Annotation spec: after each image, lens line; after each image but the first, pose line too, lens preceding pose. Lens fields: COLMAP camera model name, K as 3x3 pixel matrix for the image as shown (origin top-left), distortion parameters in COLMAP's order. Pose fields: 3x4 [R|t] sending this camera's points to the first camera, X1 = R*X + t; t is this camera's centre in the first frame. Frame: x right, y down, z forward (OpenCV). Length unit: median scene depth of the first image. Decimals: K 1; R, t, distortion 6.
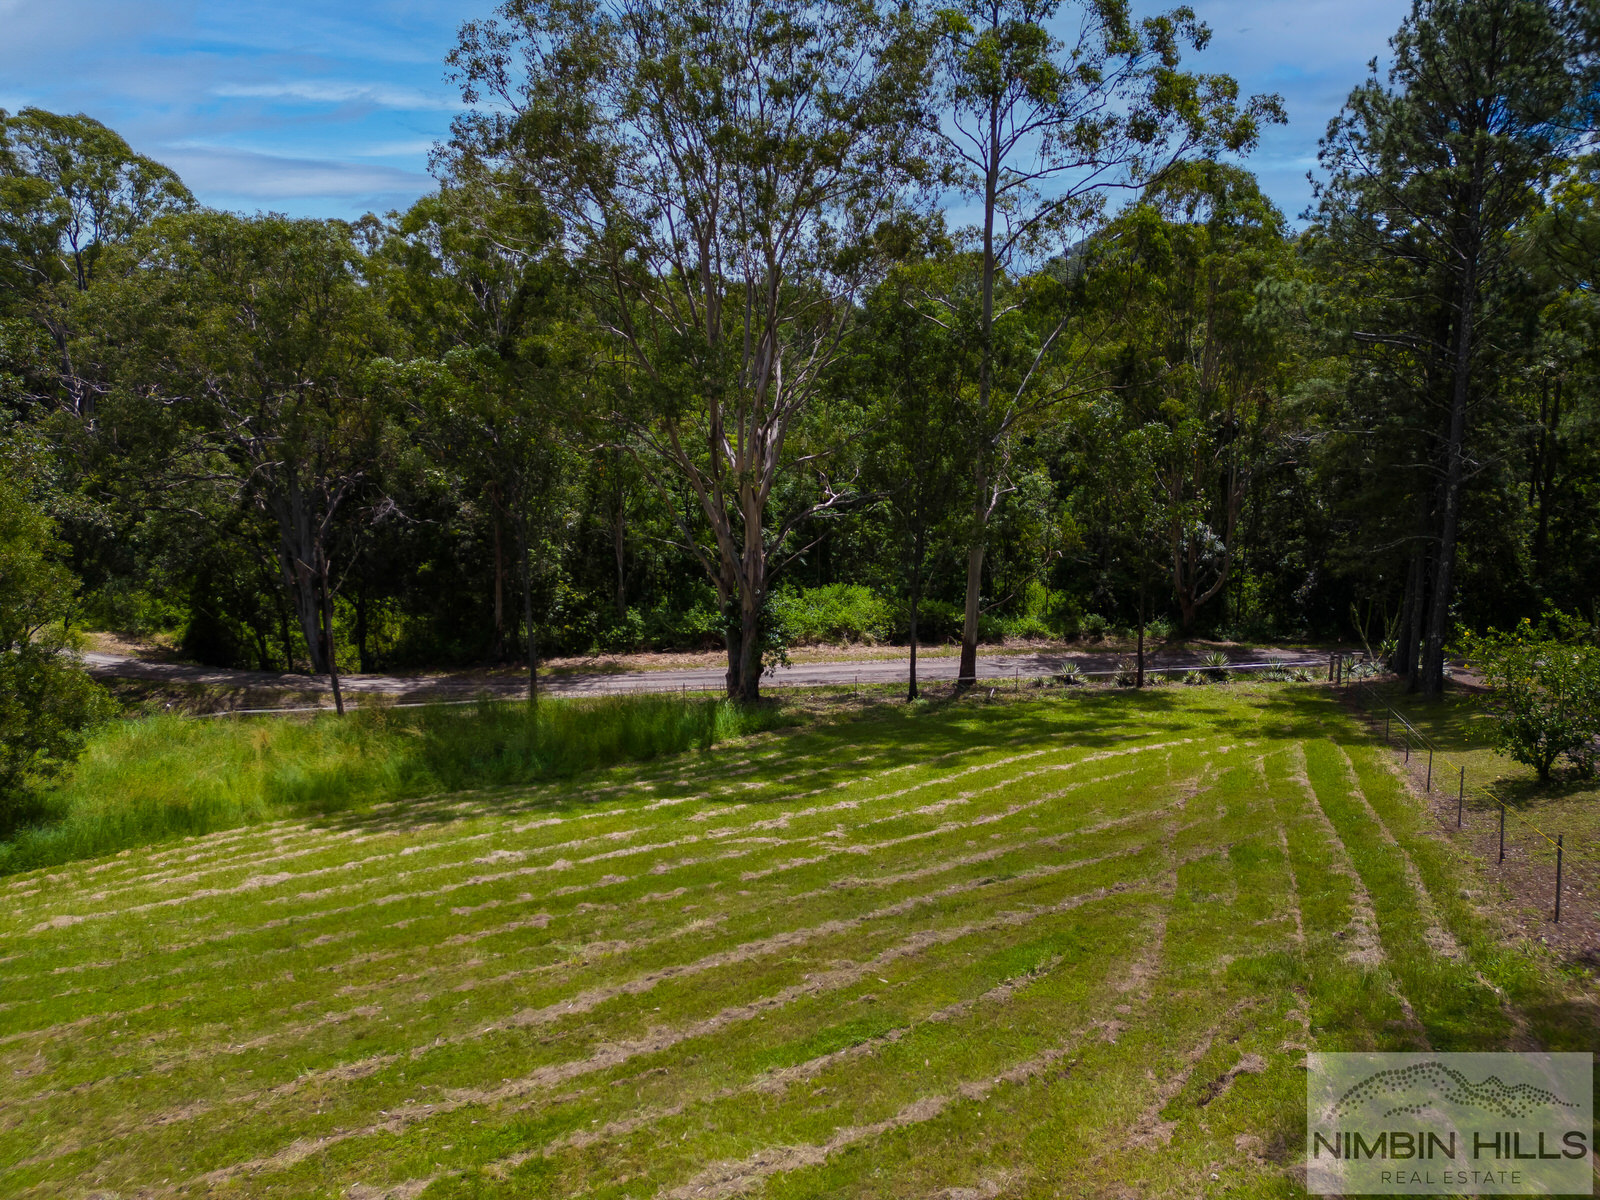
lens RADIAL K [[1118.4, 0, 797.4], [0, 1118.4, 600.1], [0, 0, 1]] dist [0.083085, -0.081041]
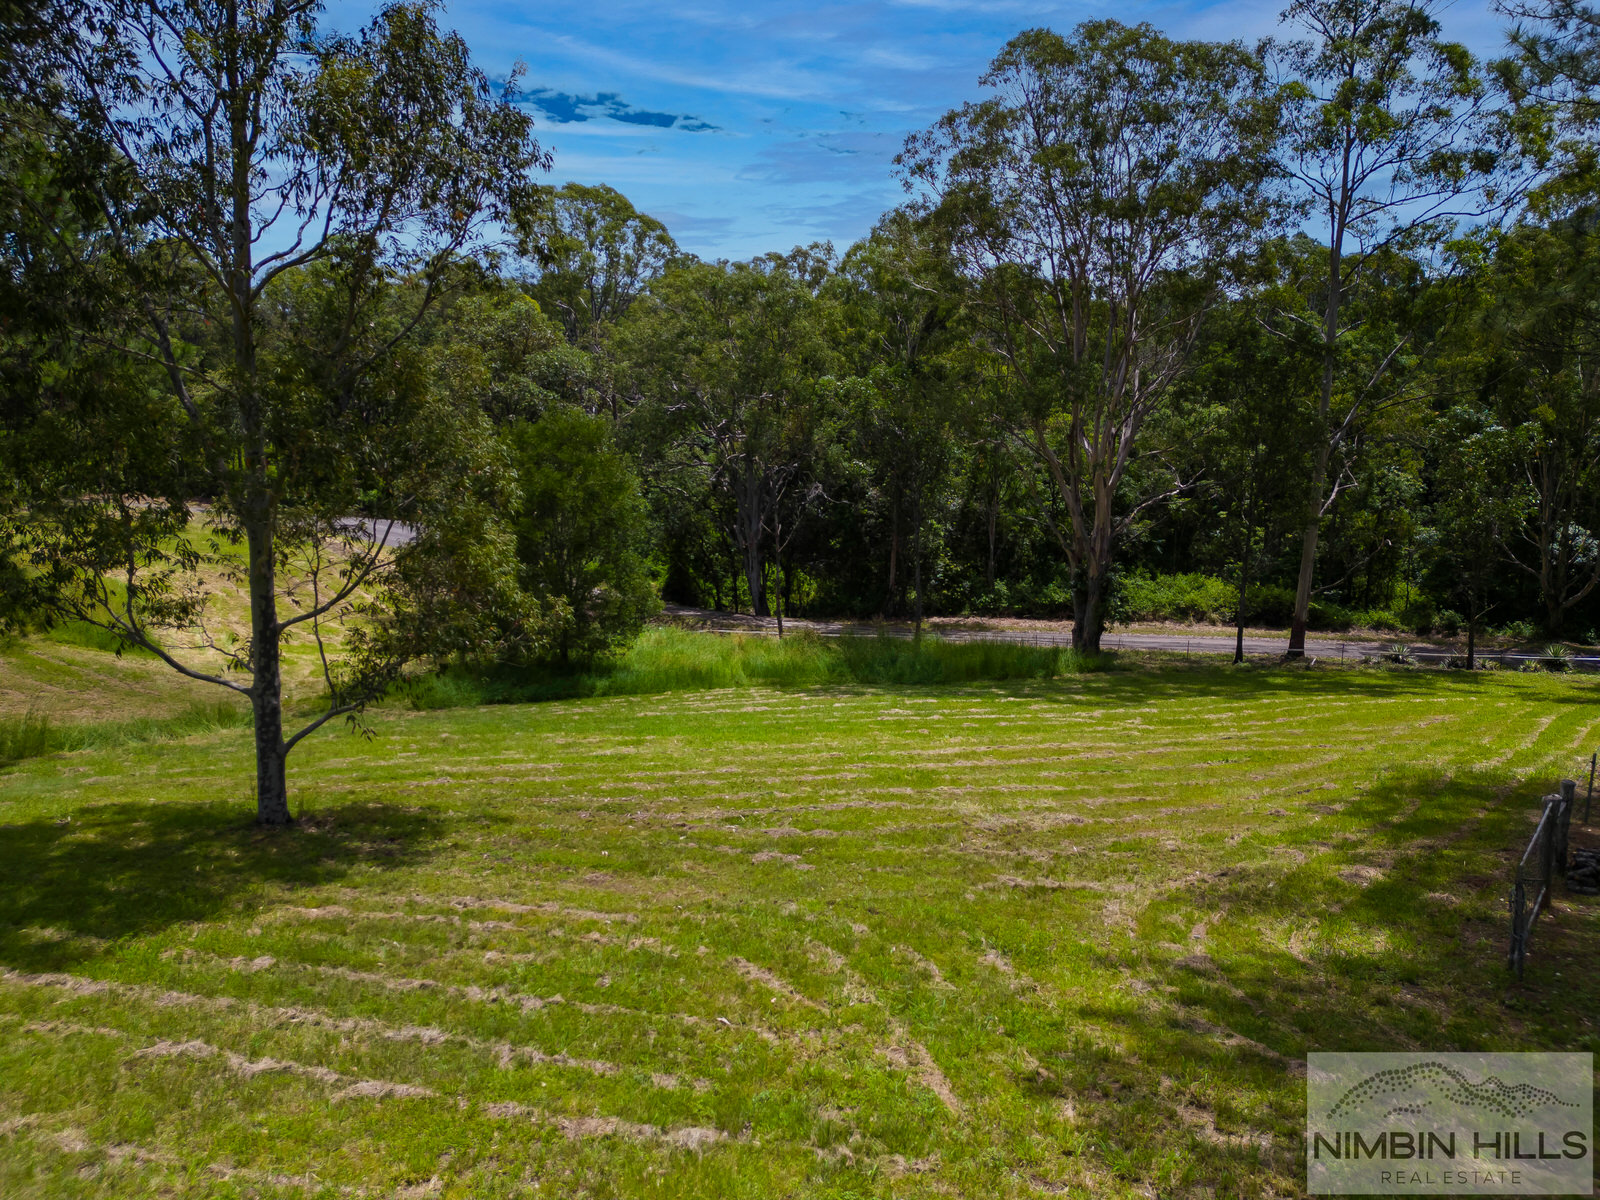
lens RADIAL K [[1118.8, 0, 776.6], [0, 1118.8, 638.8], [0, 0, 1]] dist [0.083174, -0.114520]
pose [[0.938314, 0.069821, -0.338663, 0.041491], [-0.059756, 0.997408, 0.040071, 0.038155], [0.340583, -0.017362, 0.940054, -0.221097]]
